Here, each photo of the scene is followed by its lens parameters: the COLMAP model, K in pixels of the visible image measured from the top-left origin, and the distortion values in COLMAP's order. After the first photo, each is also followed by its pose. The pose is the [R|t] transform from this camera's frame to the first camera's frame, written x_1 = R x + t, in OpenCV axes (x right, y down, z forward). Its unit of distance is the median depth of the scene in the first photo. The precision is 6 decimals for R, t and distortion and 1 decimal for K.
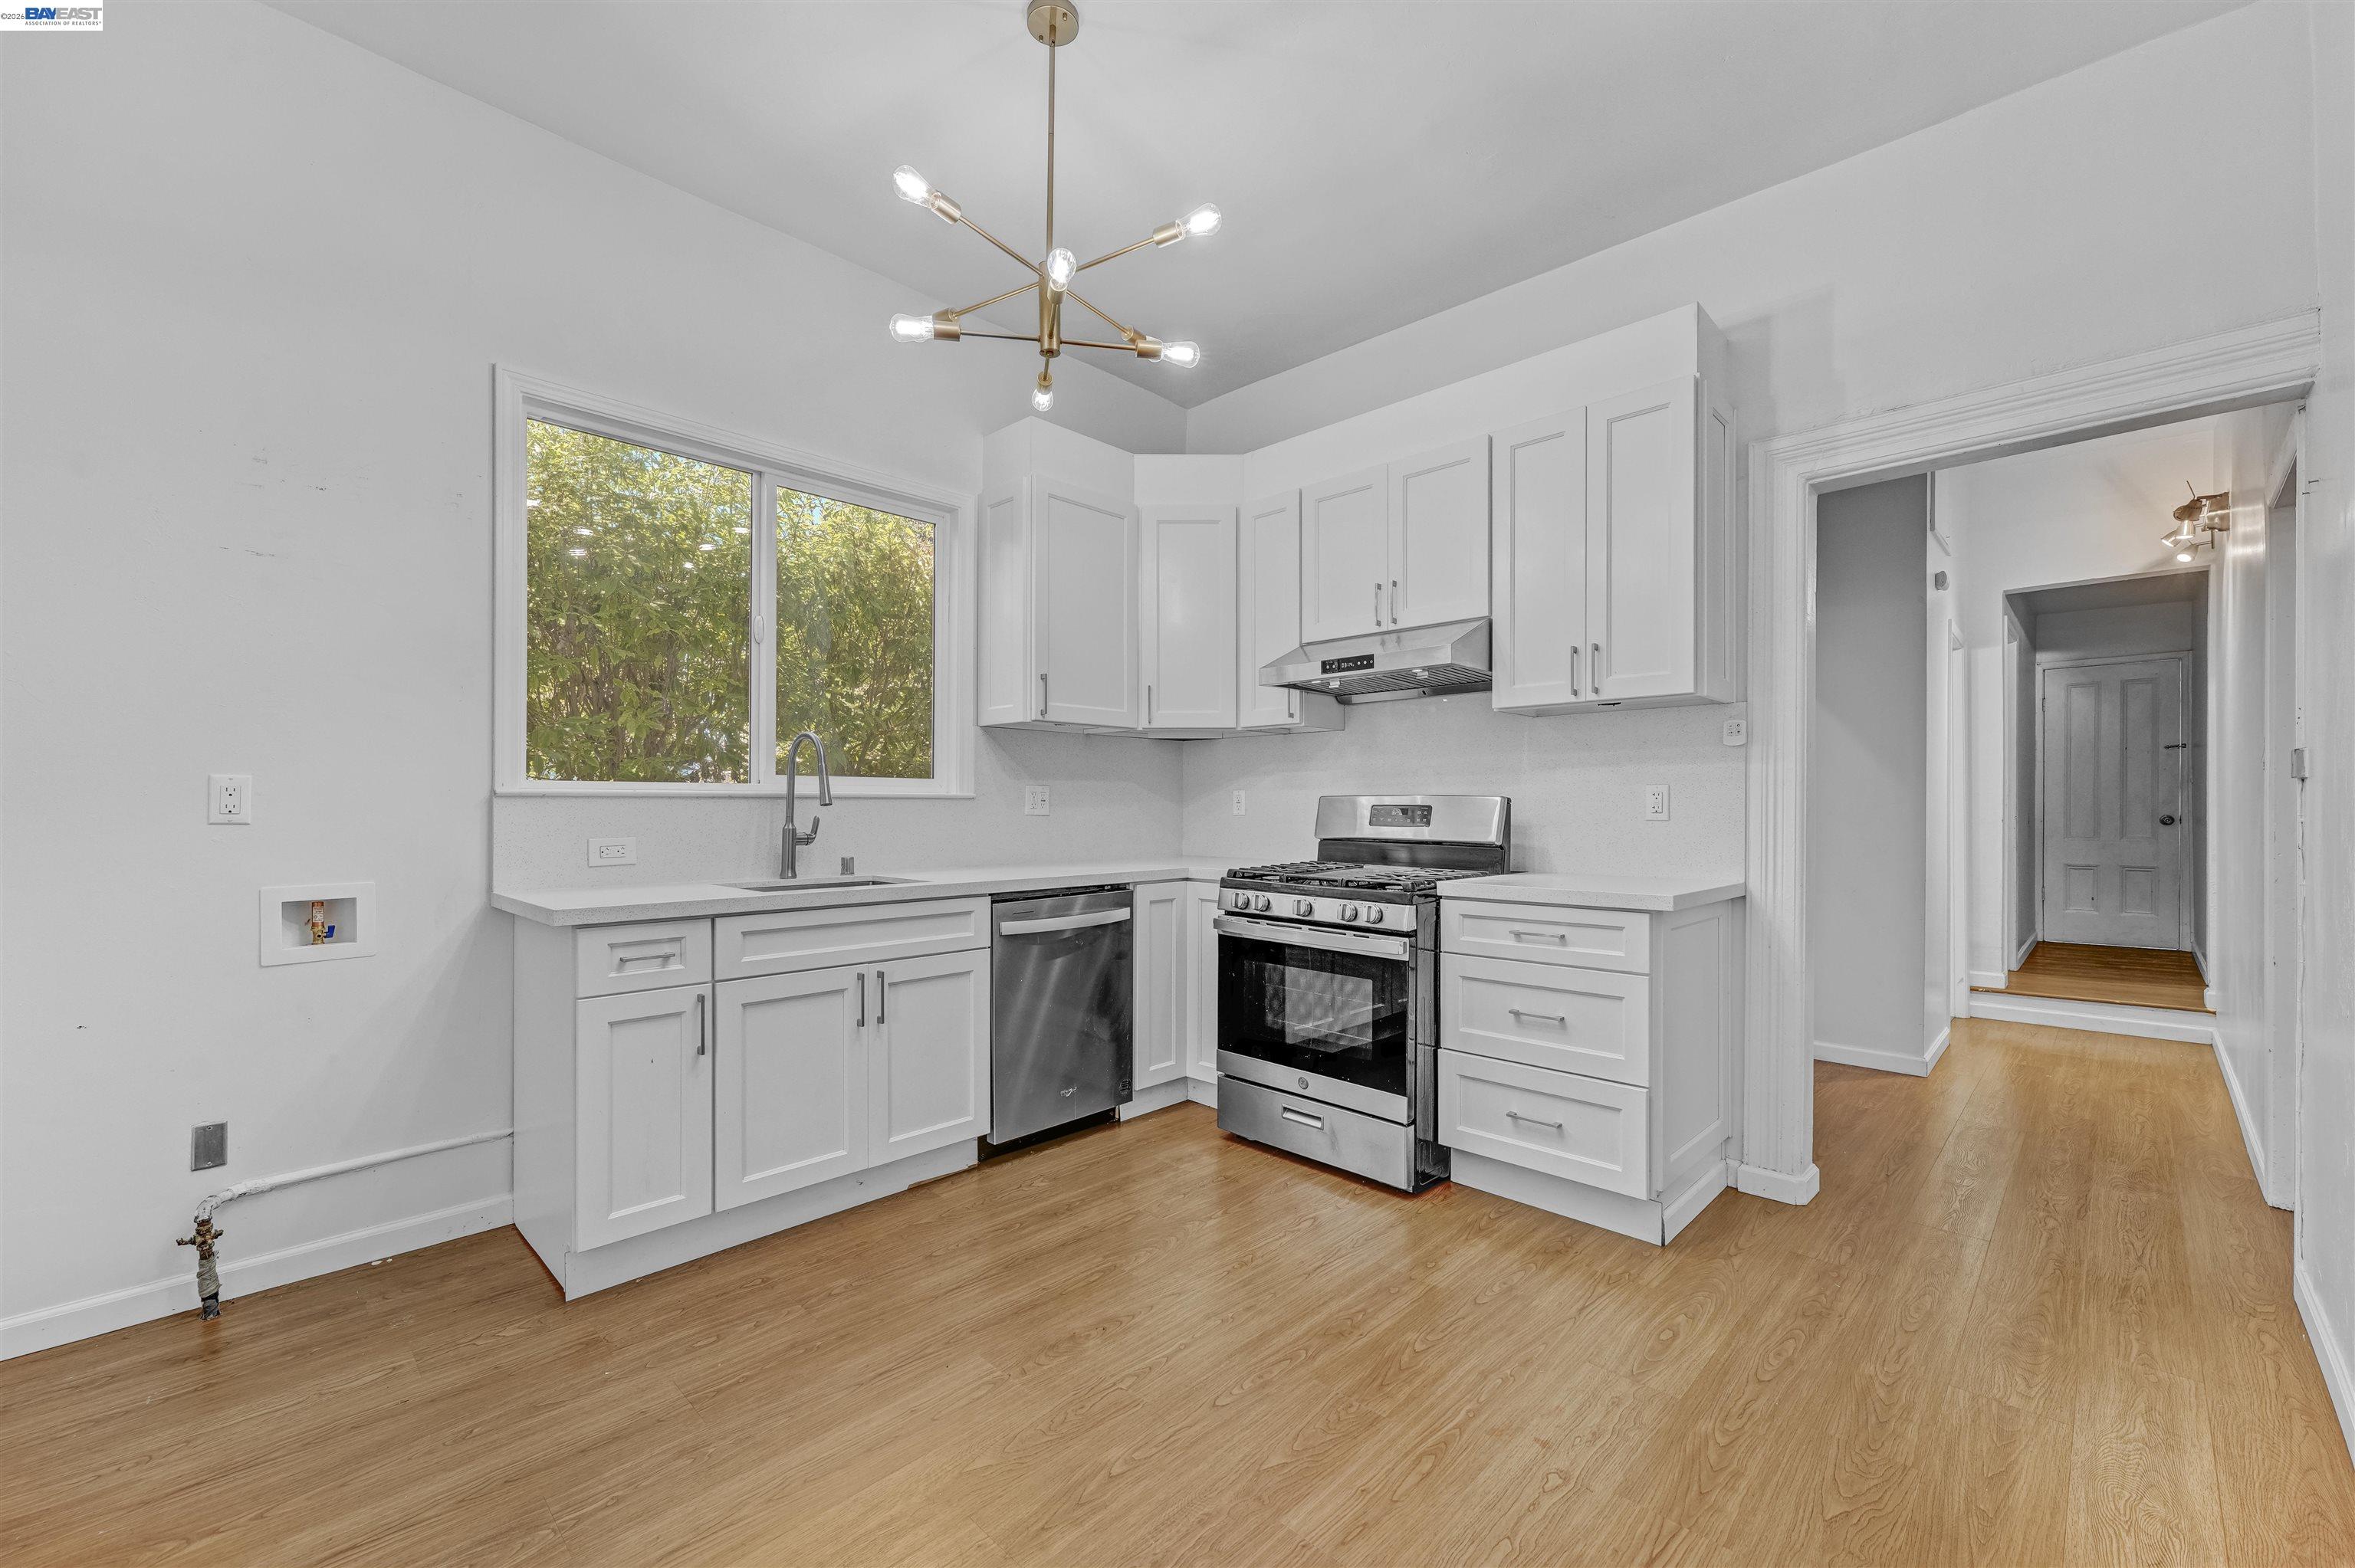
lens RADIAL K [[957.5, 0, 1154.7], [0, 957.5, 806.2], [0, 0, 1]] dist [-0.003662, -0.000475]
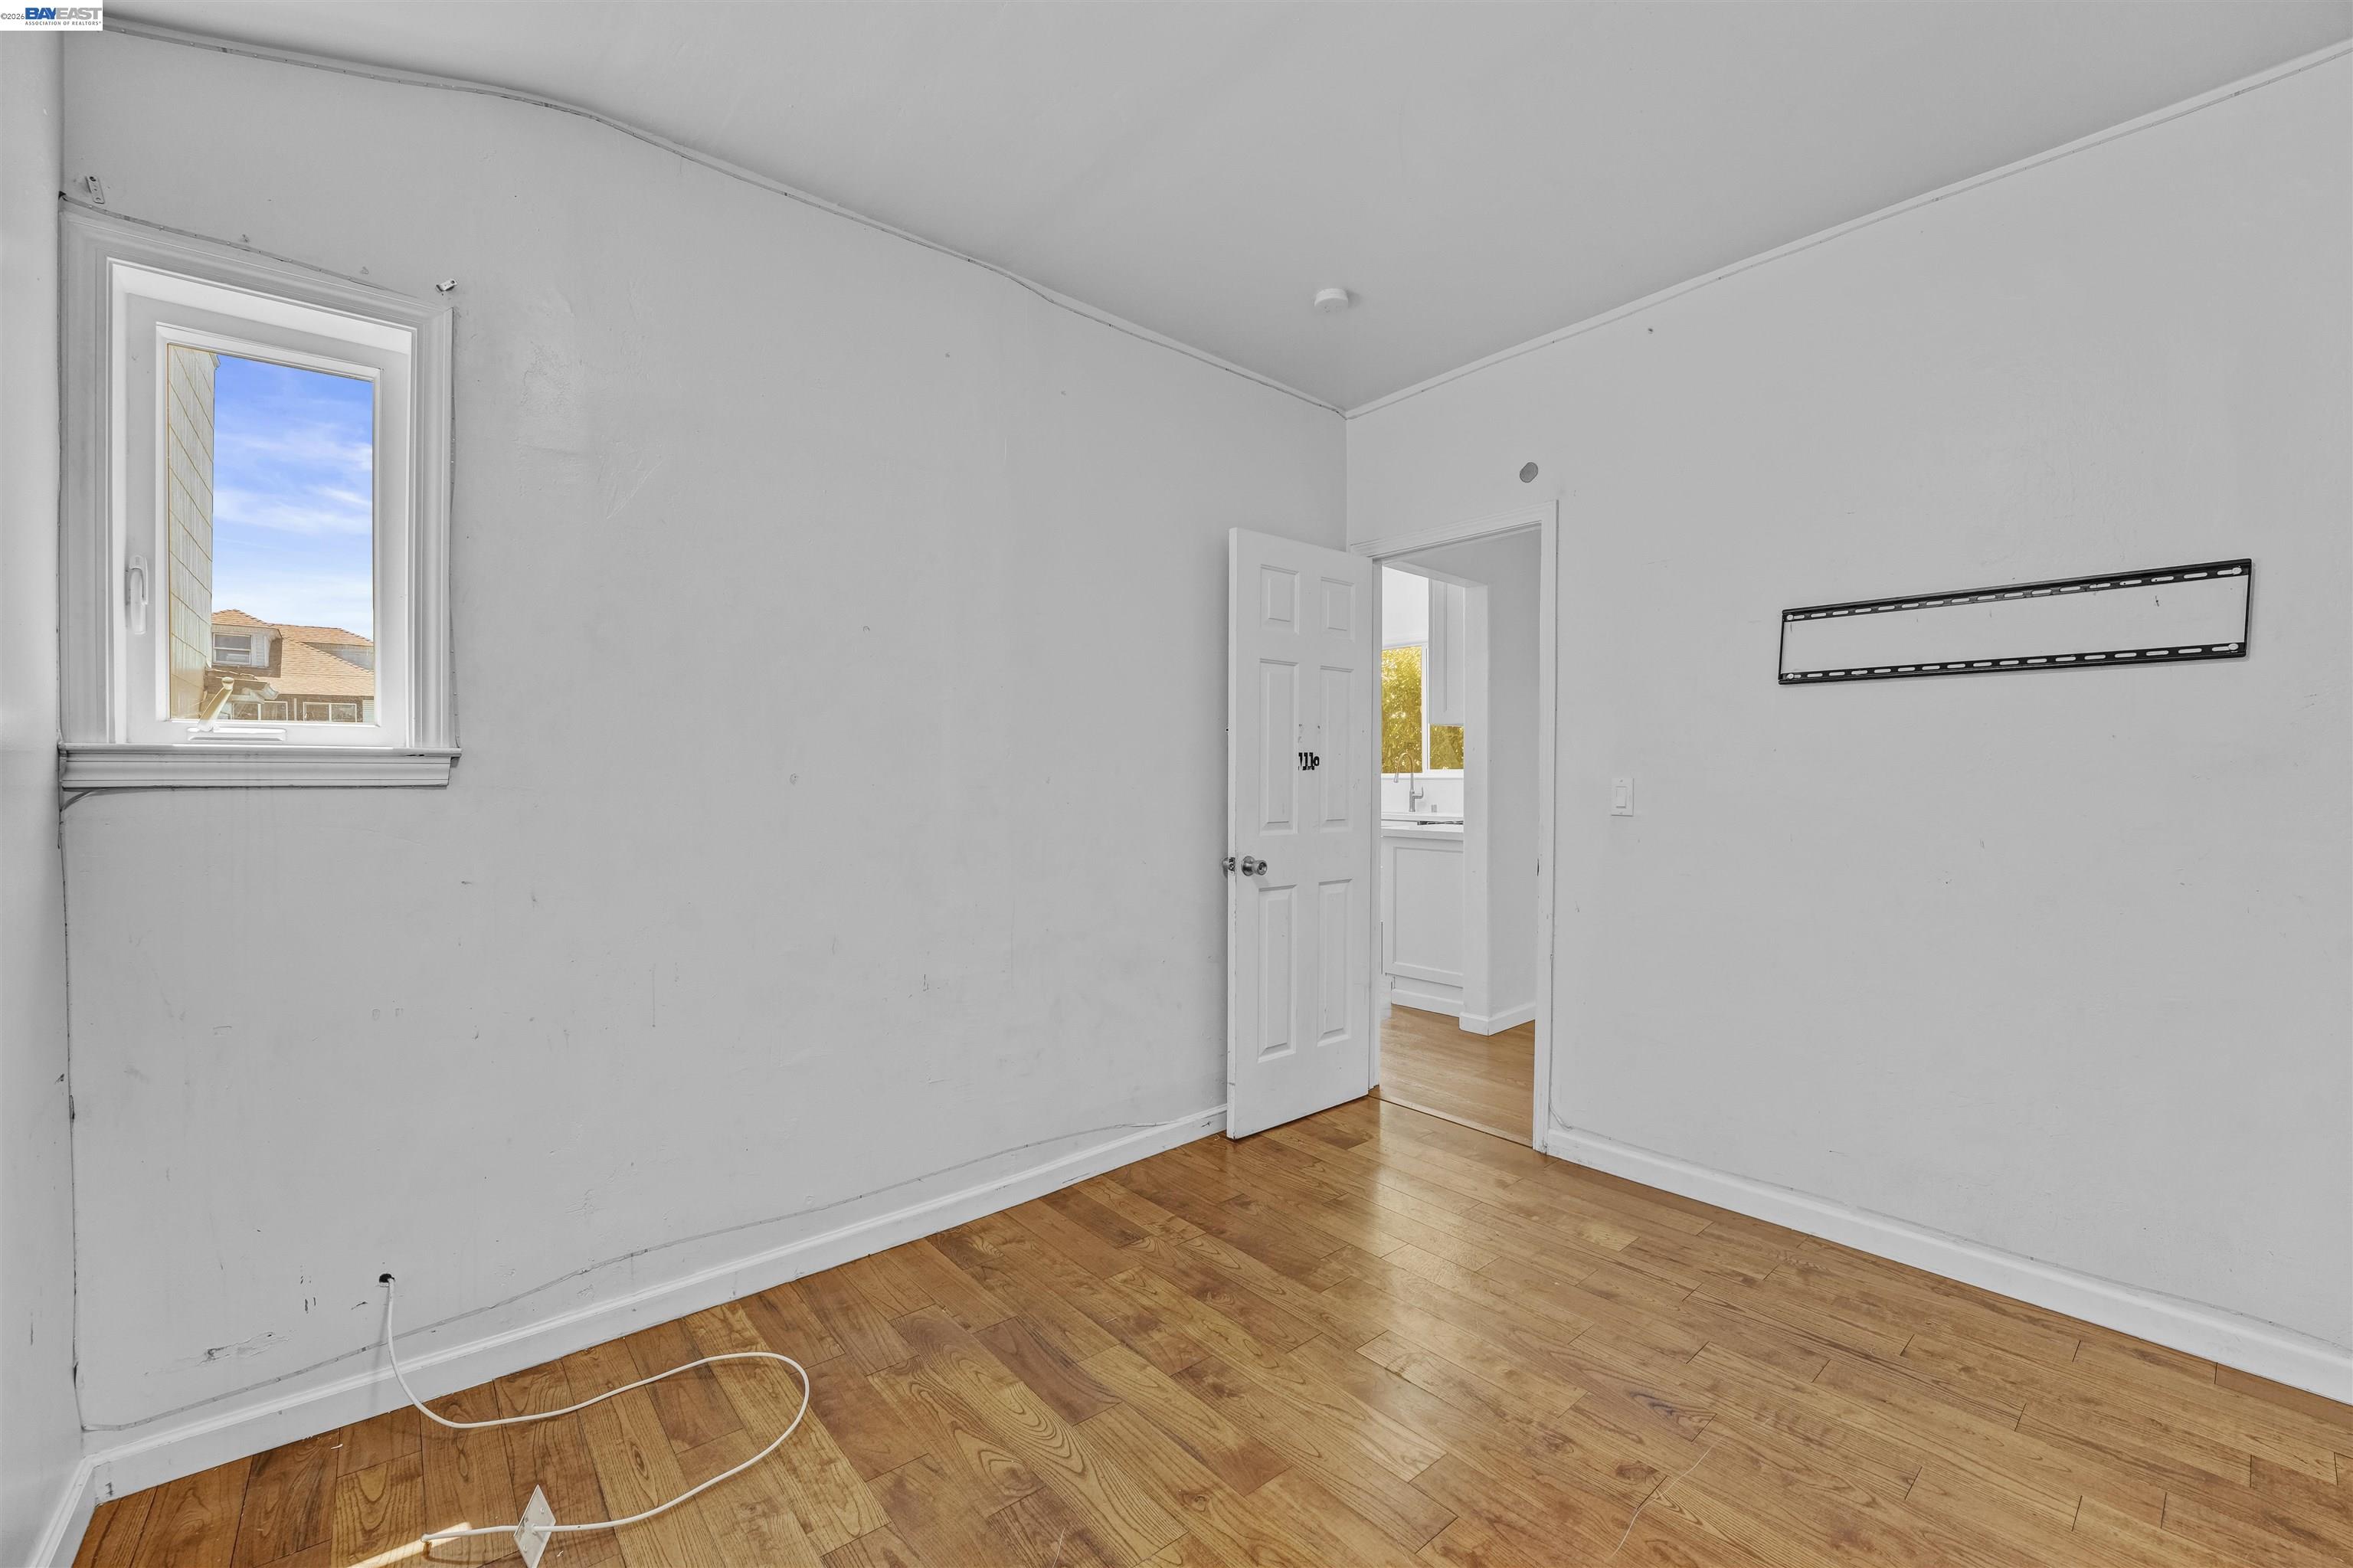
lens RADIAL K [[956.9, 0, 1158.3], [0, 956.9, 779.7], [0, 0, 1]] dist [-0.003662, -0.000475]
pose [[-0.077236, 0.004410, -0.997003, 2.012682], [-0.002687, 0.999986, 0.004631, -0.015735], [0.997009, 0.003037, -0.077223, 0.518281]]
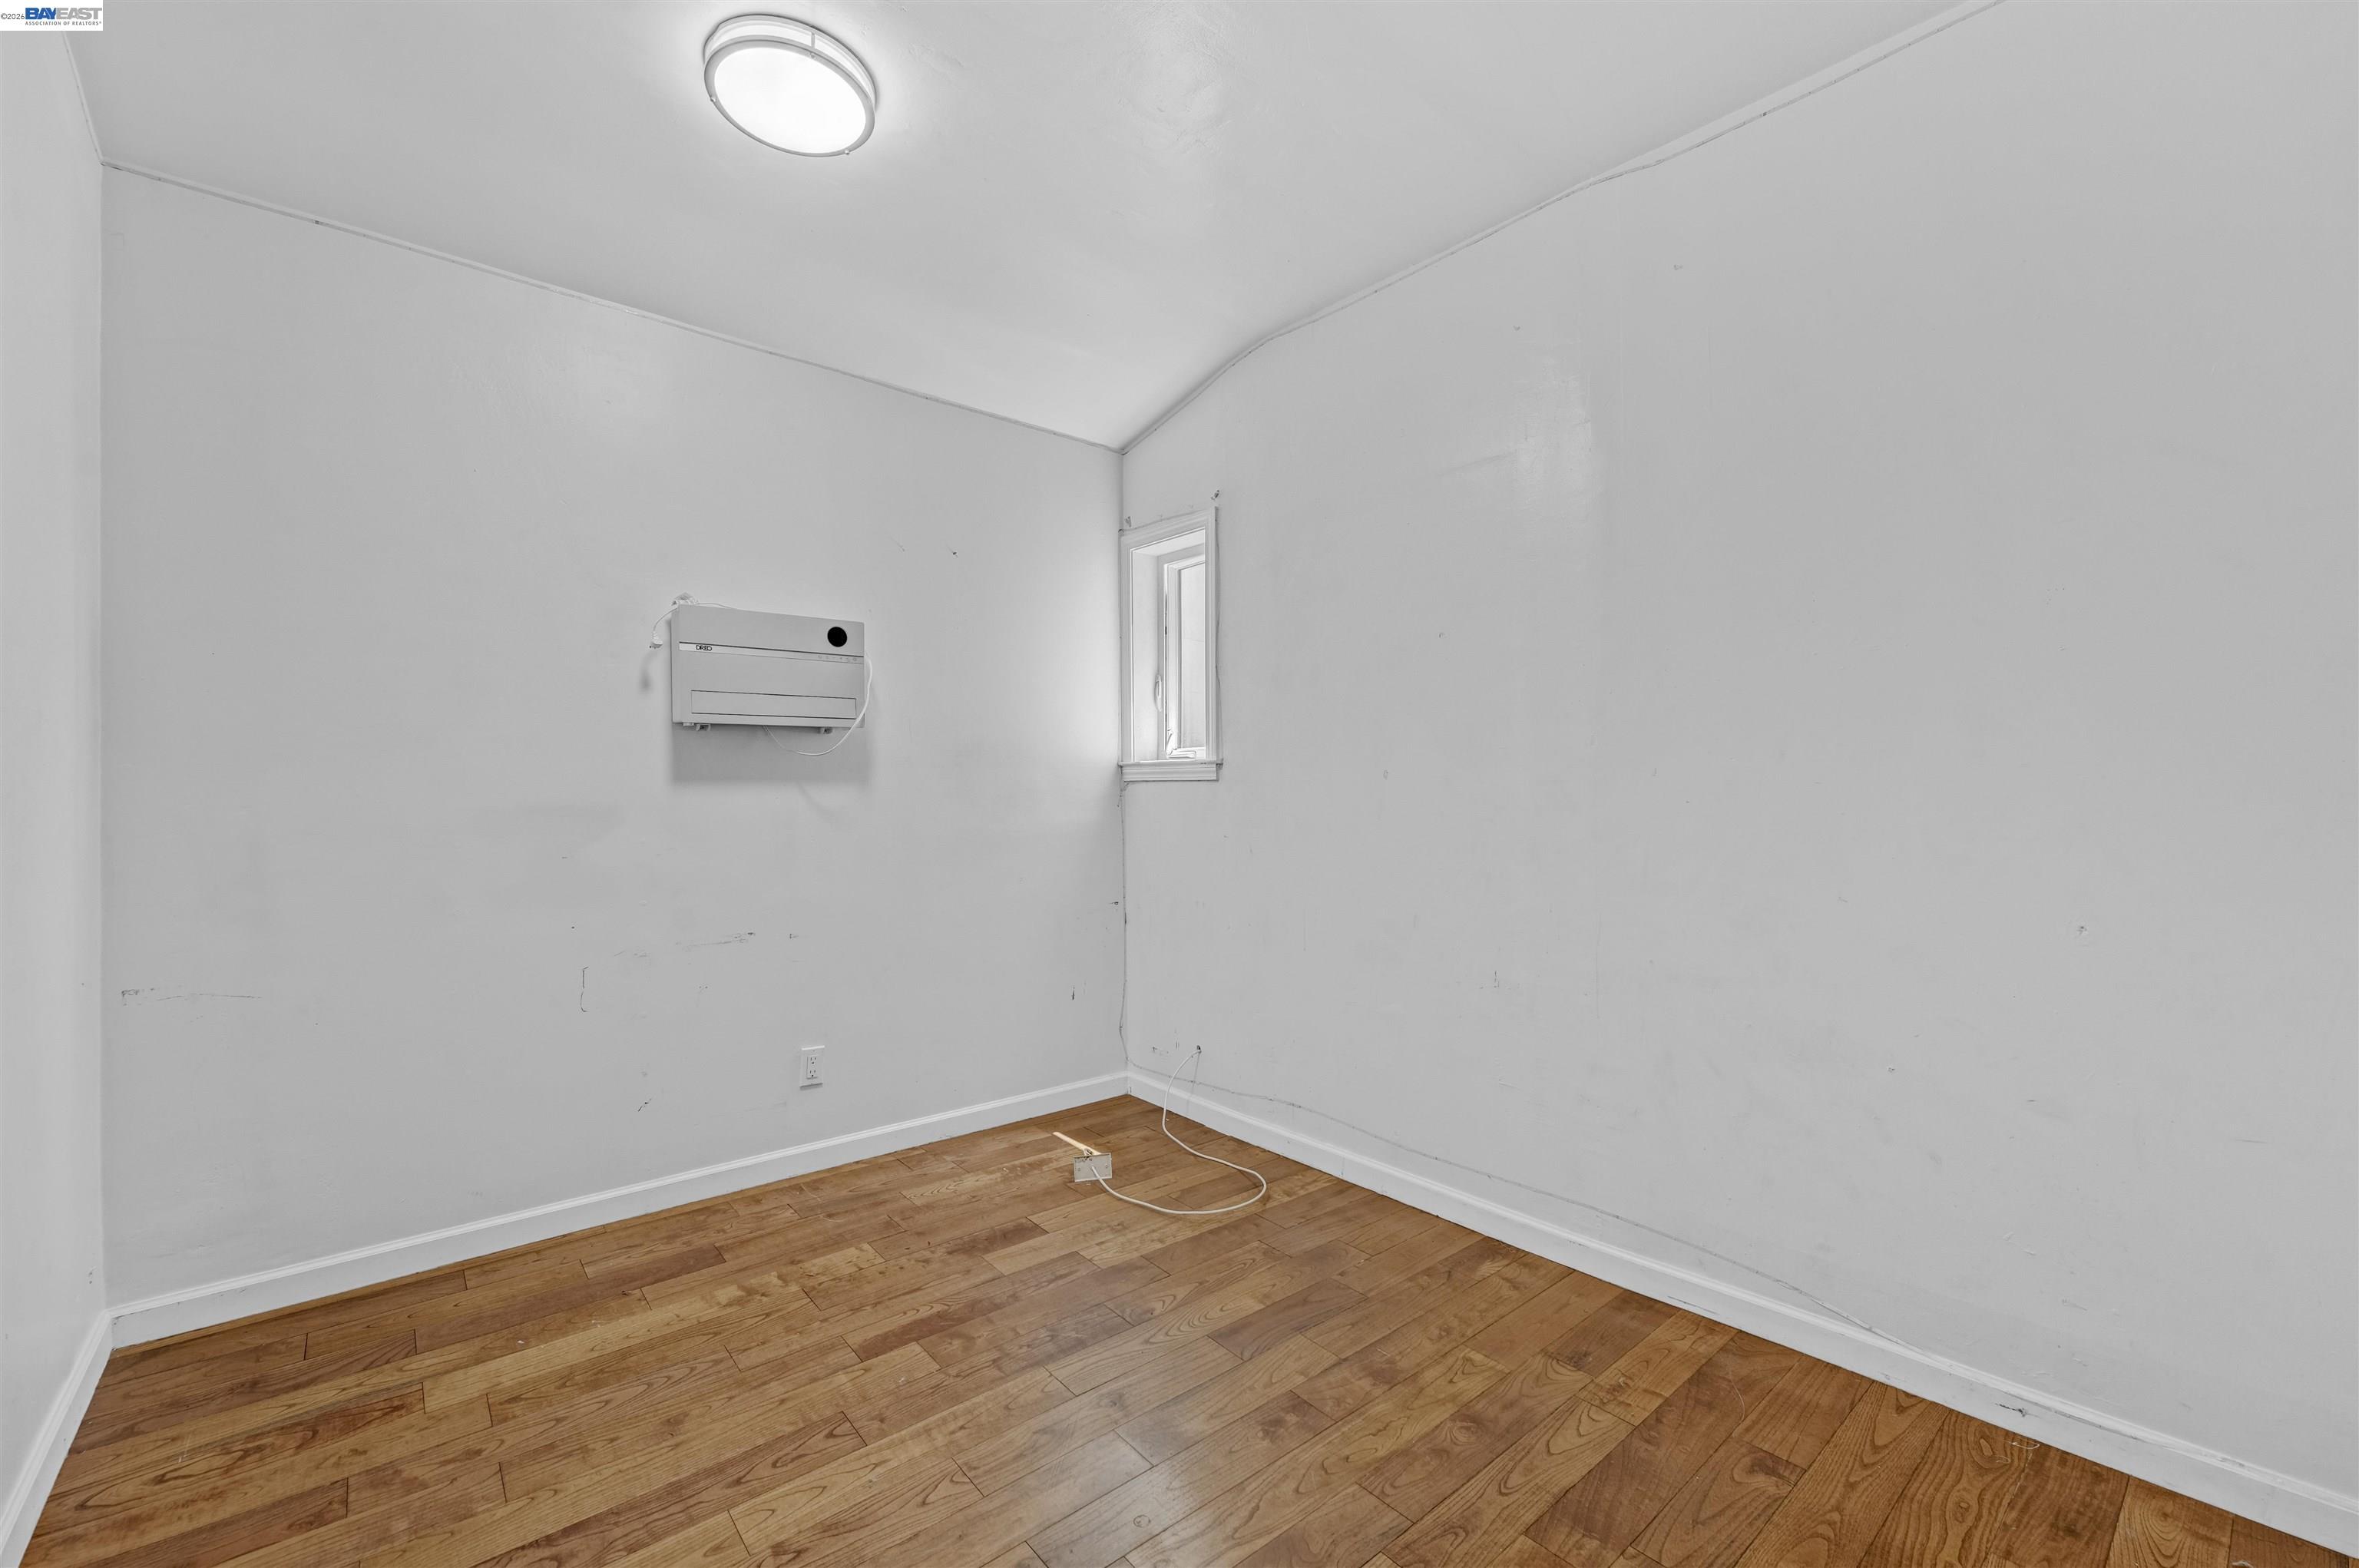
lens RADIAL K [[950.8, 0, 1170.2], [0, 950.8, 789.6], [0, 0, 1]] dist [-0.000016, -0.001640]
pose [[-0.997633, 0.003262, 0.068691, 1.444514], [0.003369, 0.999993, 0.001446, 0.000776], [-0.068686, 0.001674, -0.997637, 1.054965]]
